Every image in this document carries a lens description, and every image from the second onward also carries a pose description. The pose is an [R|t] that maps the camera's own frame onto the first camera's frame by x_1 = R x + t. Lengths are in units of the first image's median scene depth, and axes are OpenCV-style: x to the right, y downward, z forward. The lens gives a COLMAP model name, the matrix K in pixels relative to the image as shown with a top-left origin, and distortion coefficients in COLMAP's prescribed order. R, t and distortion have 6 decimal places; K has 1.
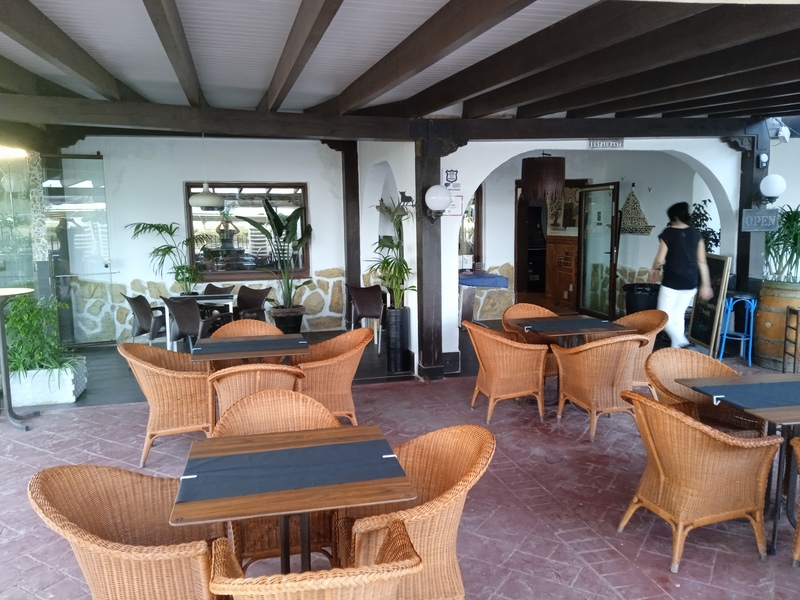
lens RADIAL K [[645.1, 0, 400.0], [0, 645.1, 300.0], [0, 0, 1]] dist [0.136438, -0.229173]
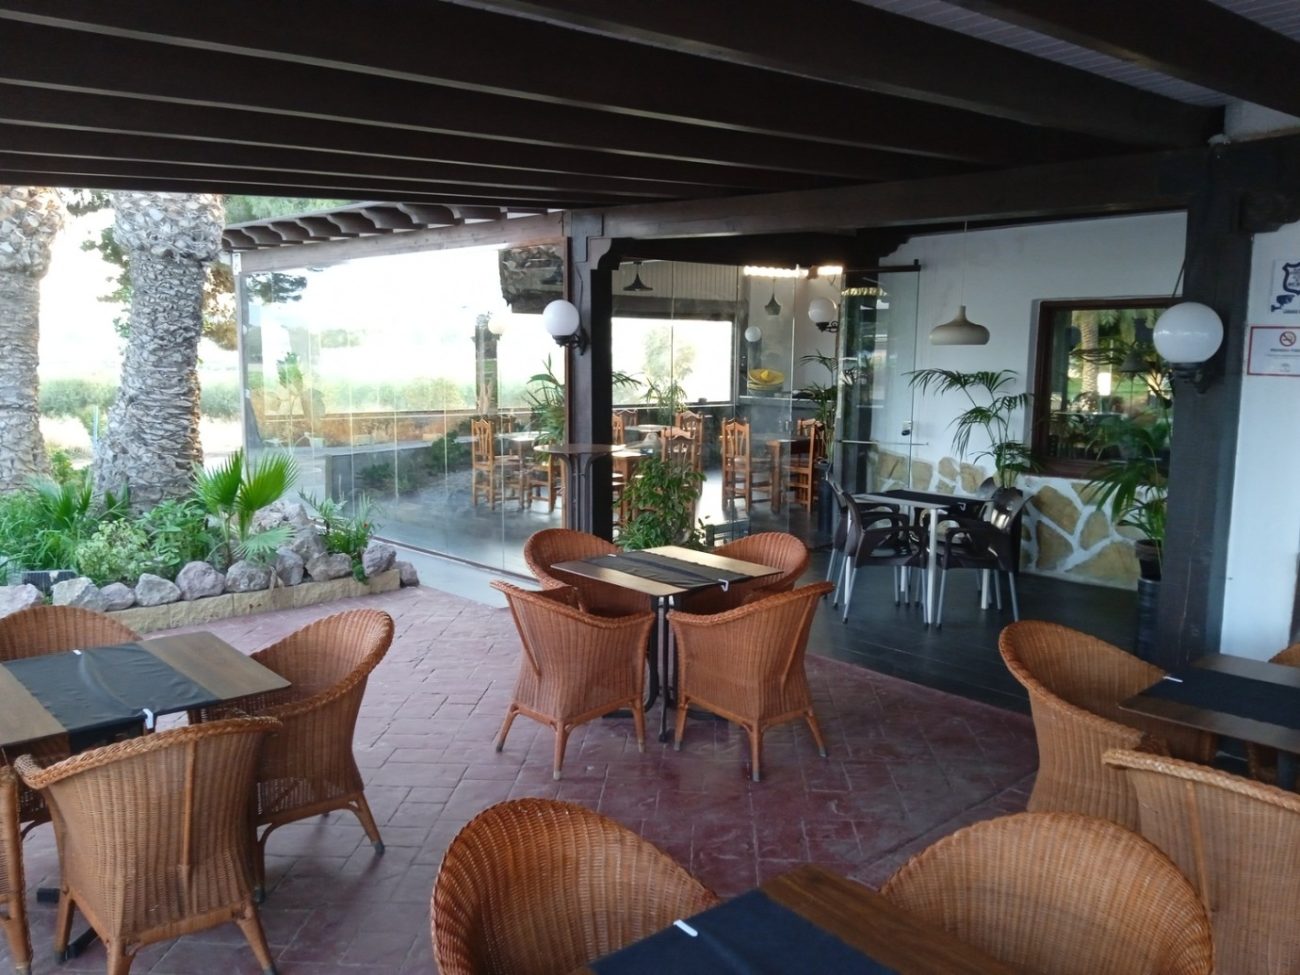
lens RADIAL K [[1048.3, 0, 650.0], [0, 1048.3, 487.5], [0, 0, 1]] dist [0.136438, -0.229173]
pose [[0.464493, 0.131508, -0.875758, 0.376551], [-0.125613, 0.988698, 0.081843, -0.052376], [0.876623, 0.071991, 0.475762, 0.271210]]
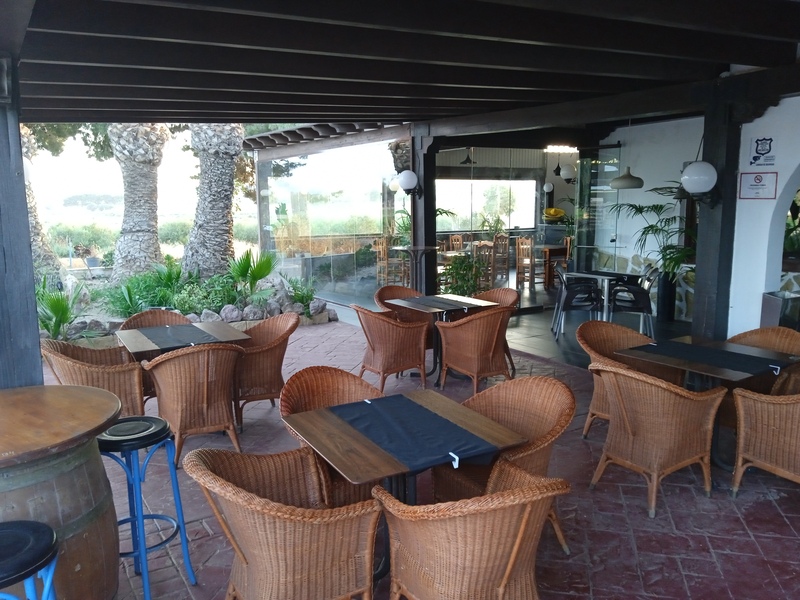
lens RADIAL K [[645.1, 0, 400.0], [0, 645.1, 300.0], [0, 0, 1]] dist [0.136438, -0.229173]
pose [[0.305863, 0.151494, -0.939945, 0.539366], [-0.113611, 0.986013, 0.121950, -0.047021], [0.945273, 0.069488, 0.318796, 0.287280]]
